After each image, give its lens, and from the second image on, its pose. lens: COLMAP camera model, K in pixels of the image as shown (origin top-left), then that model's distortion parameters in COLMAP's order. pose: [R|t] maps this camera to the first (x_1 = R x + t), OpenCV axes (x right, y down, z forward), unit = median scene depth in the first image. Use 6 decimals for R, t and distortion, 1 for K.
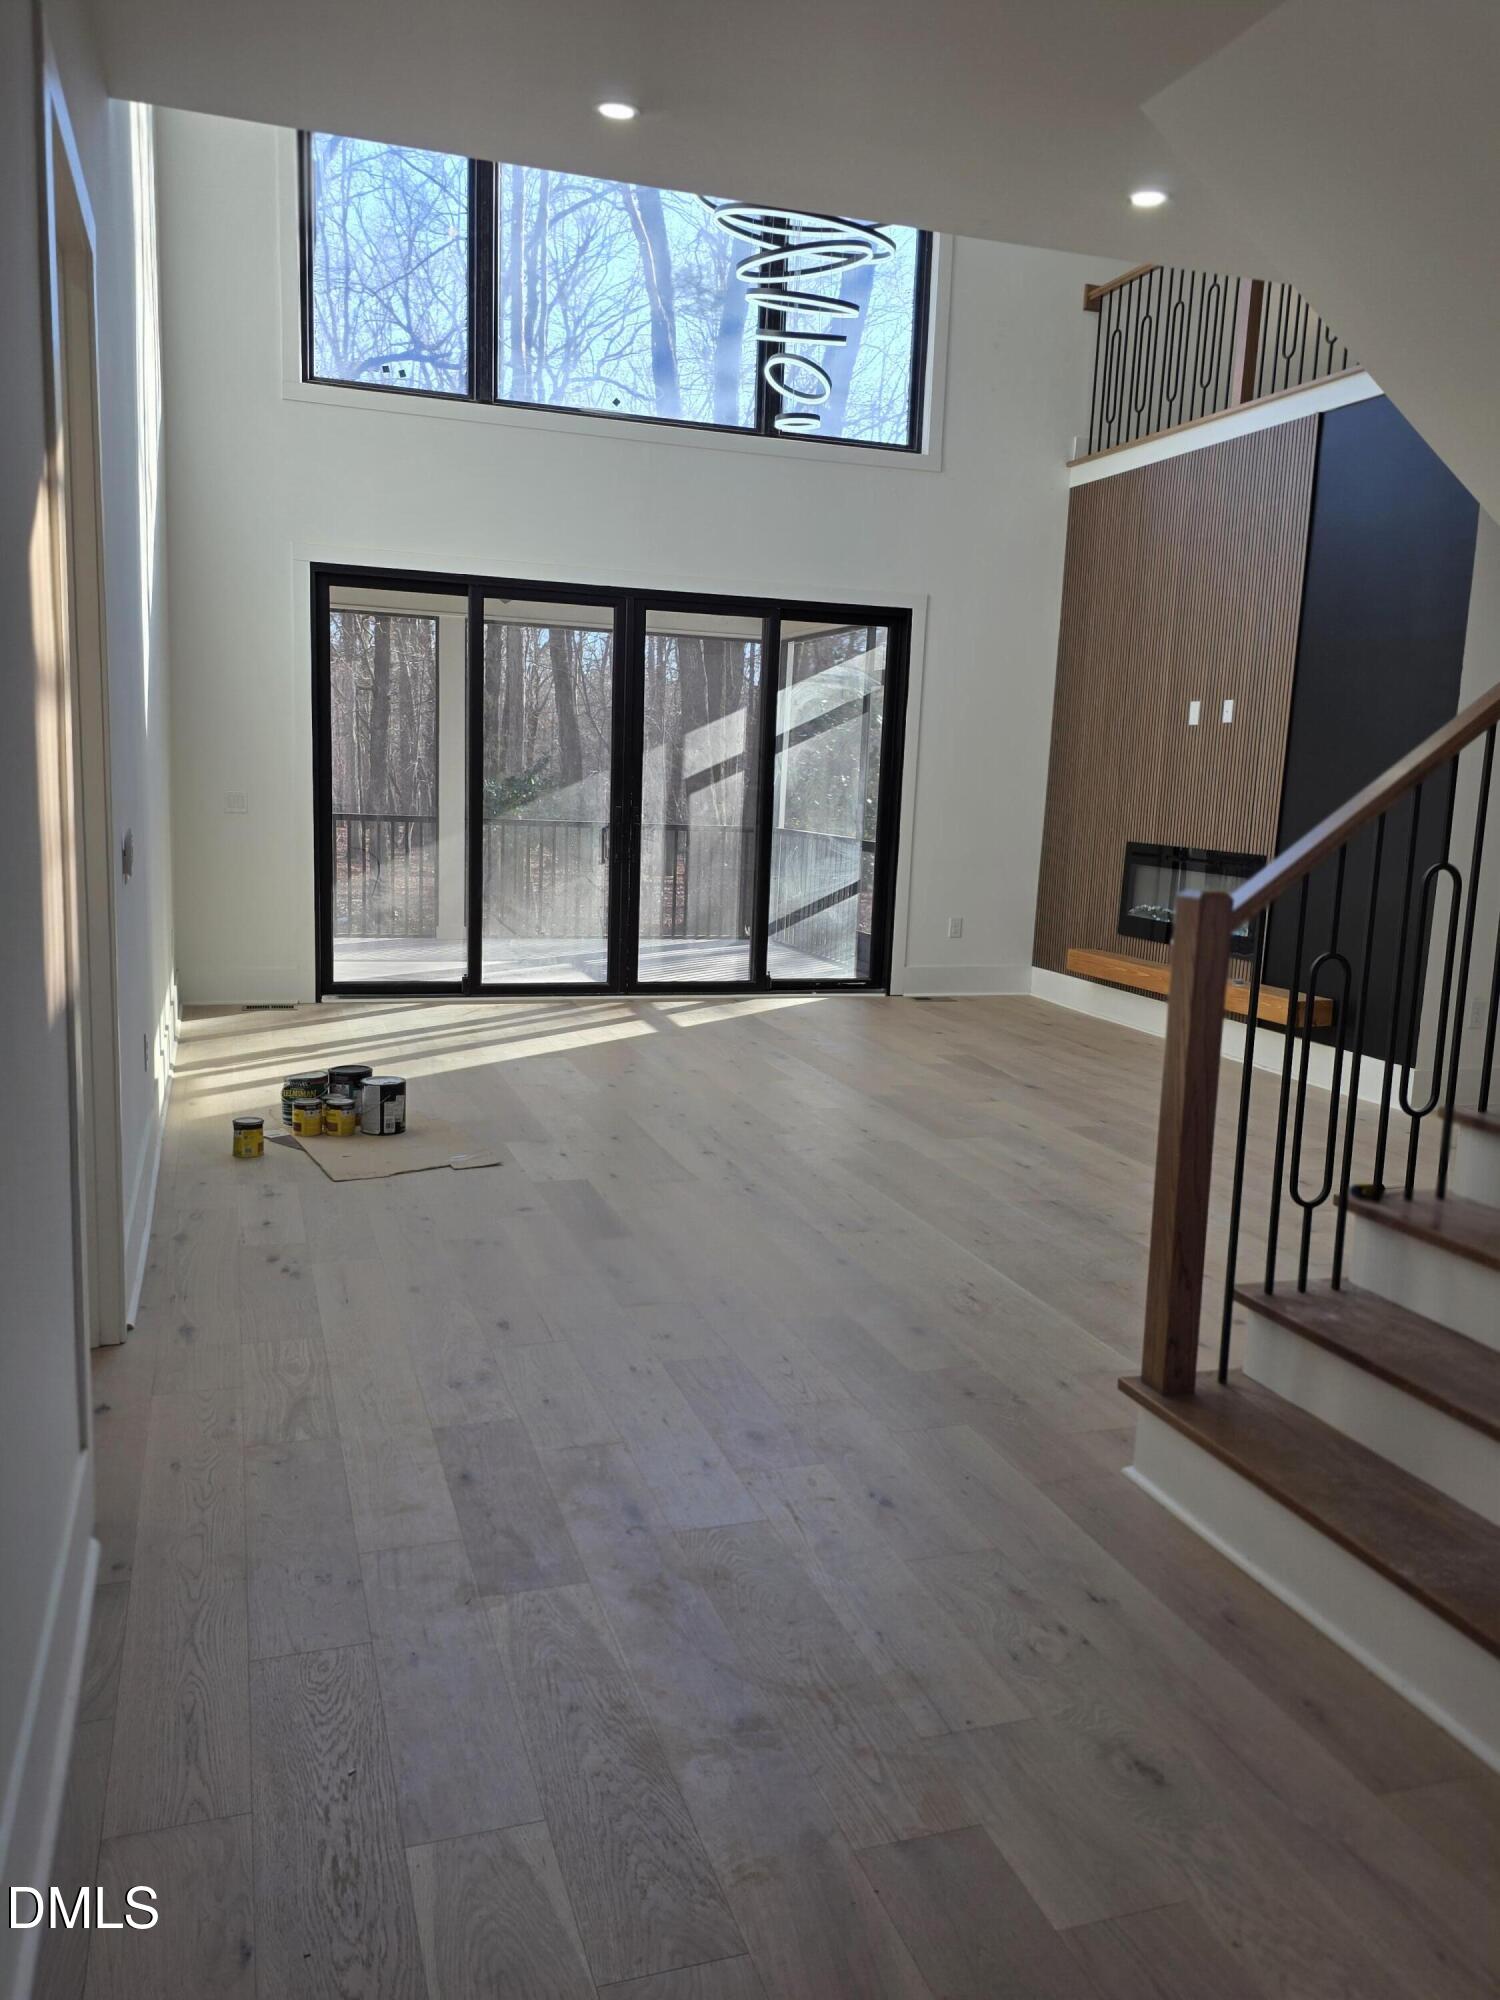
lens RADIAL K [[1562.5, 0, 765.0], [0, 1562.5, 1007.9], [0, 0, 1]] dist [0.099514, -0.117293]
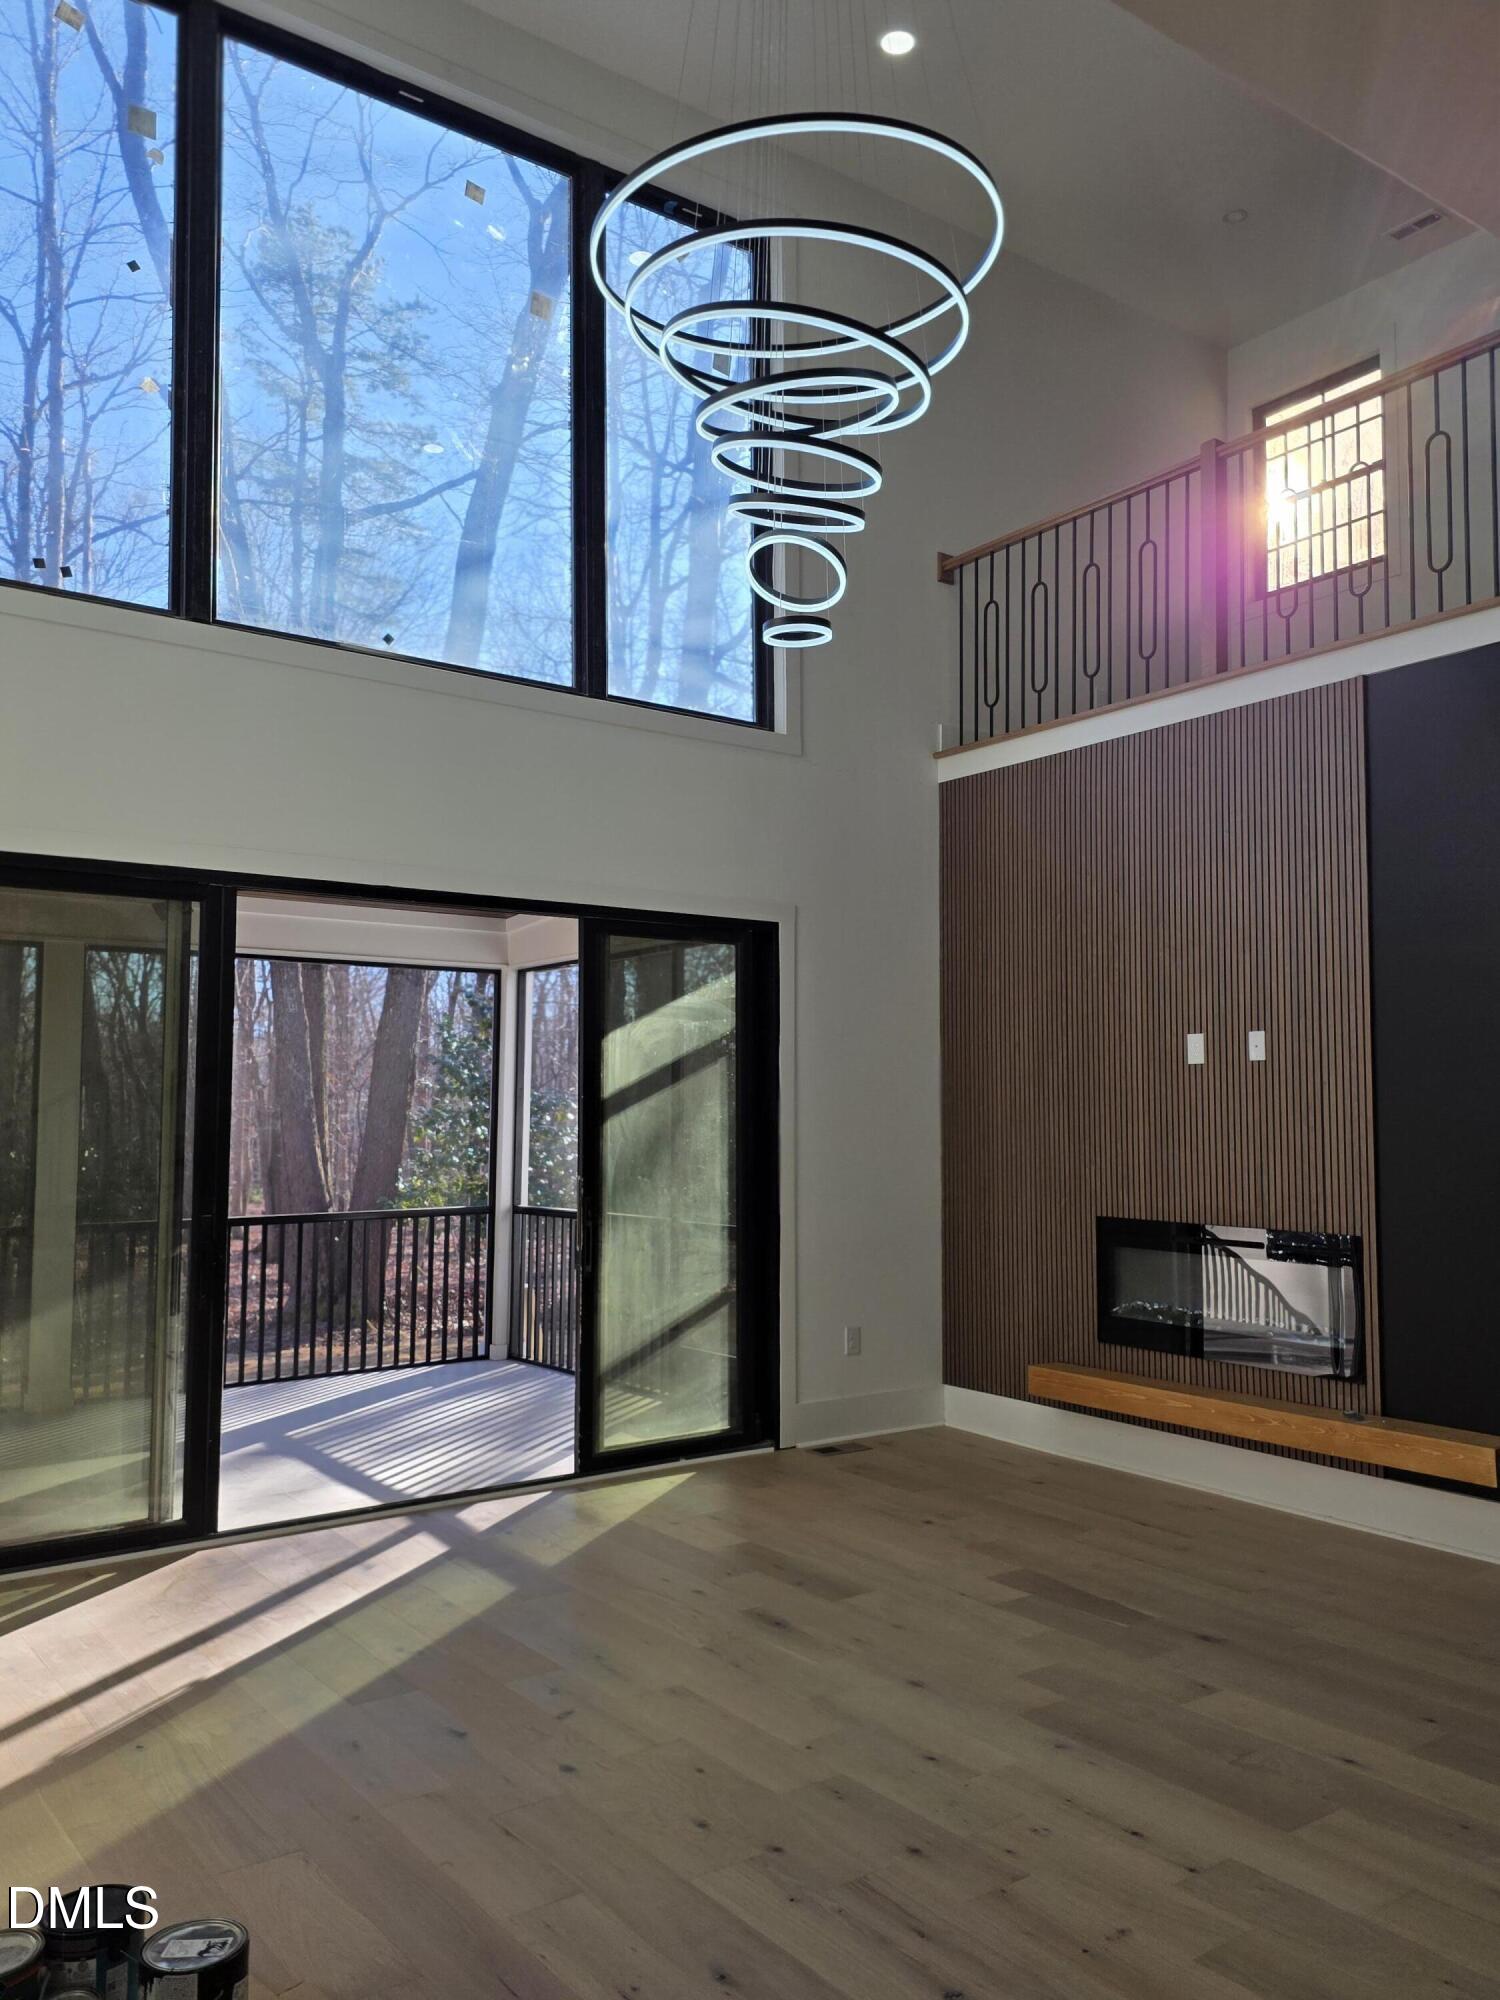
lens RADIAL K [[1562.5, 0, 765.0], [0, 1562.5, 1007.9], [0, 0, 1]] dist [0.099514, -0.117293]
pose [[0.949748, -0.013783, 0.312713, -0.150467], [0.080534, 0.976158, -0.201567, -0.062247], [-0.302479, 0.216622, 0.928214, 0.313850]]
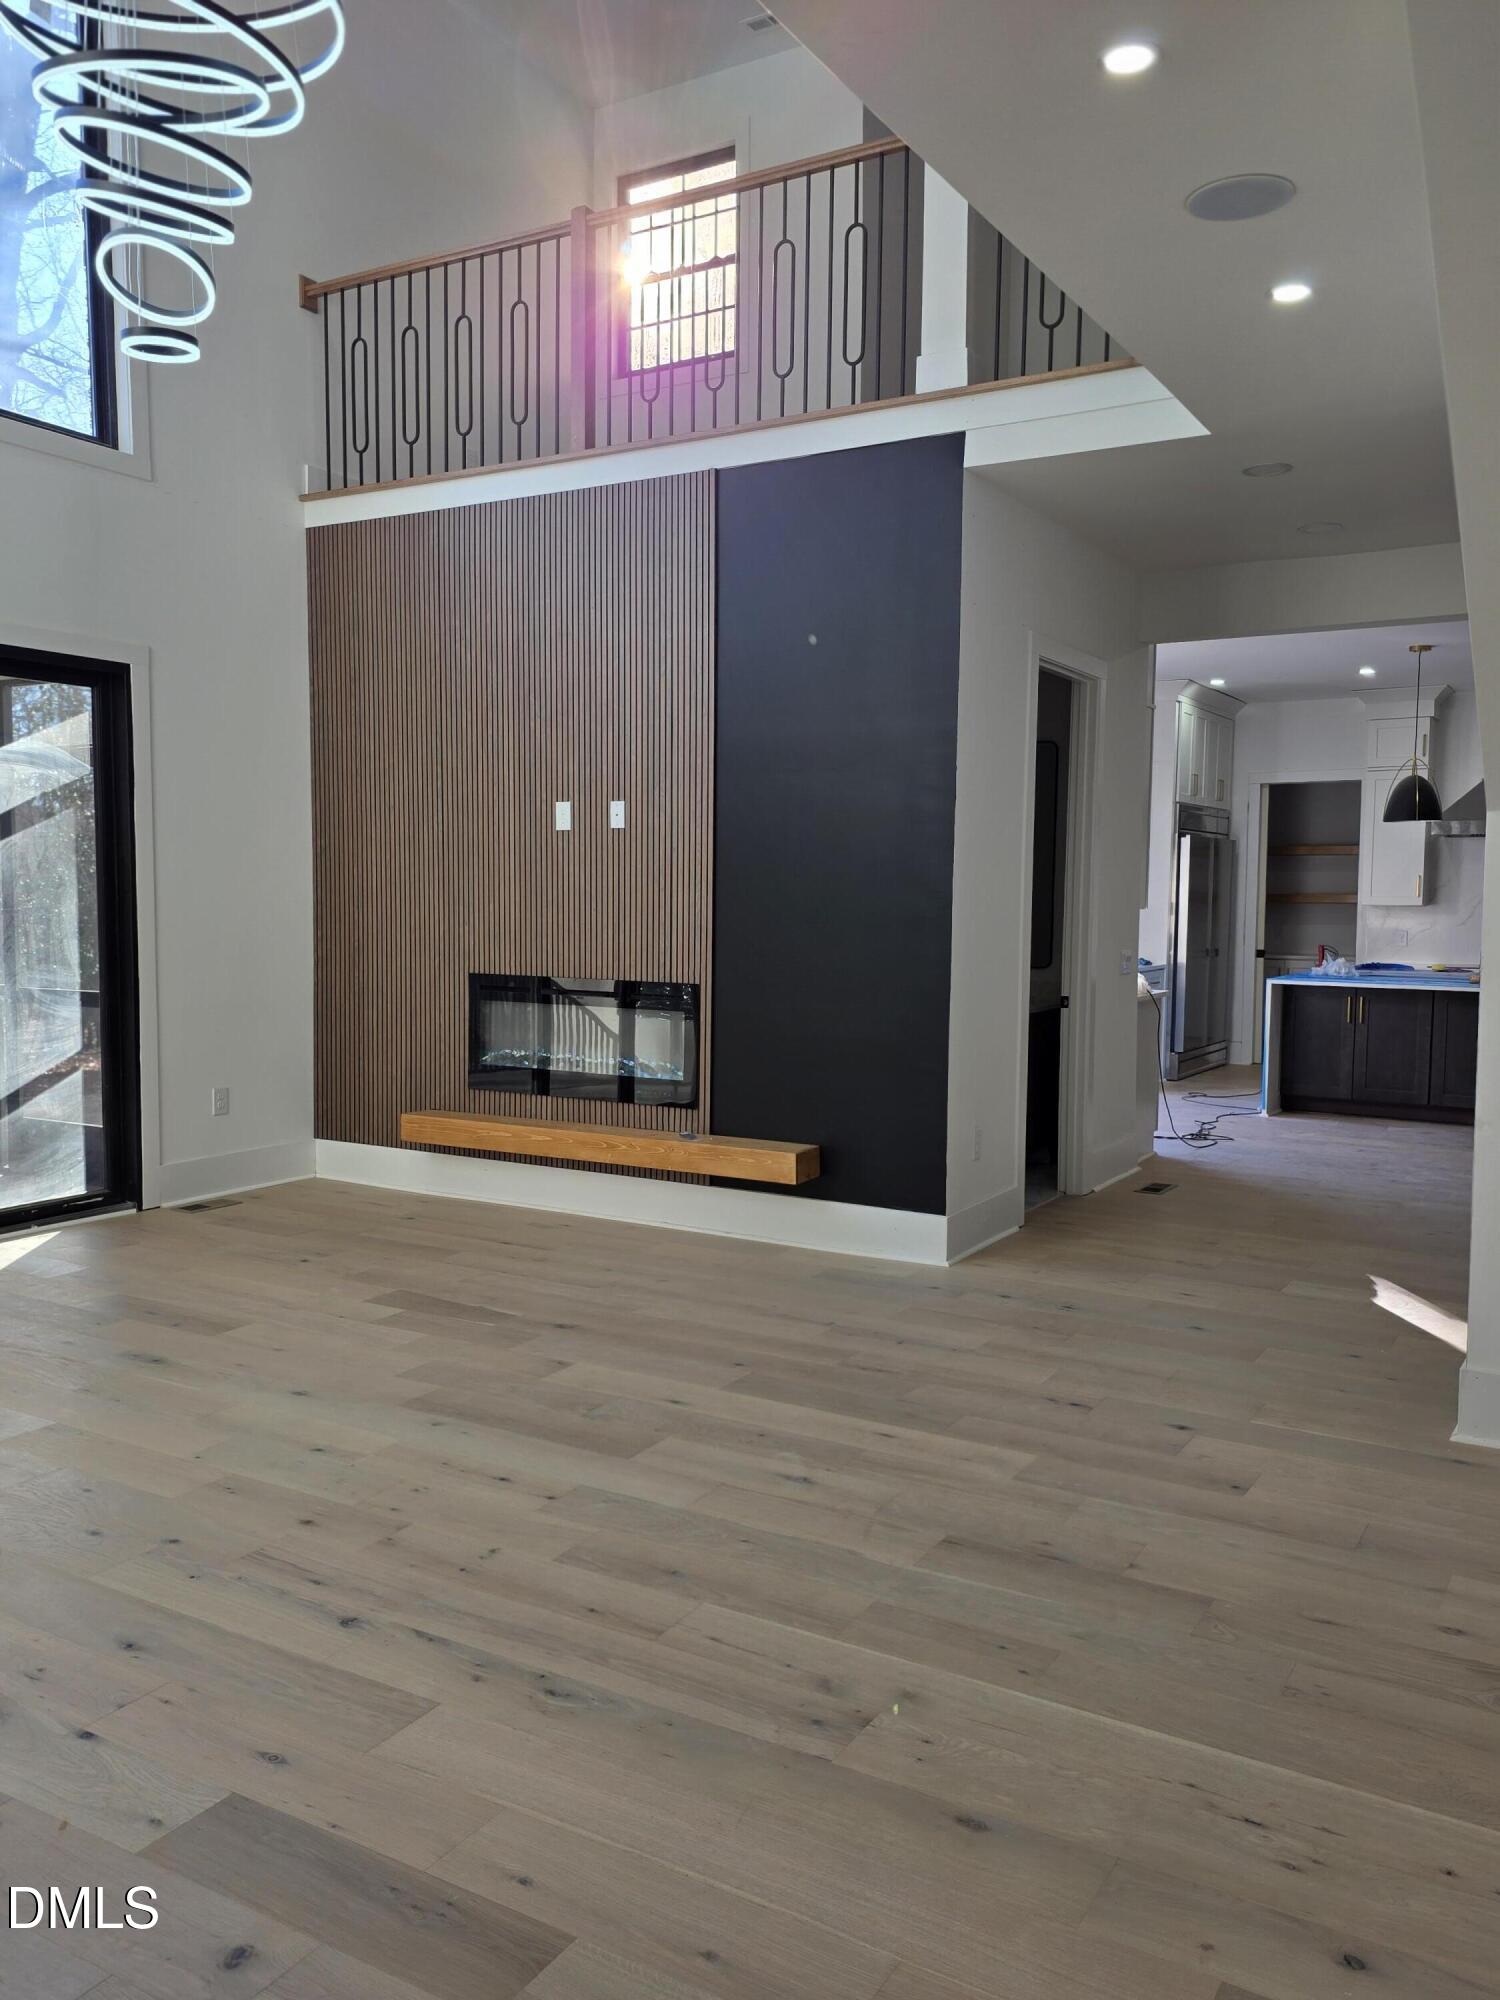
lens RADIAL K [[1541.8, 0, 748.6], [0, 1541.8, 999.2], [0, 0, 1]] dist [0.110024, -0.108553]
pose [[0.759320, -0.075444, 0.646329, -0.164633], [0.117198, 0.992869, -0.021792, -0.056516], [-0.640076, 0.092296, 0.762748, 0.299668]]
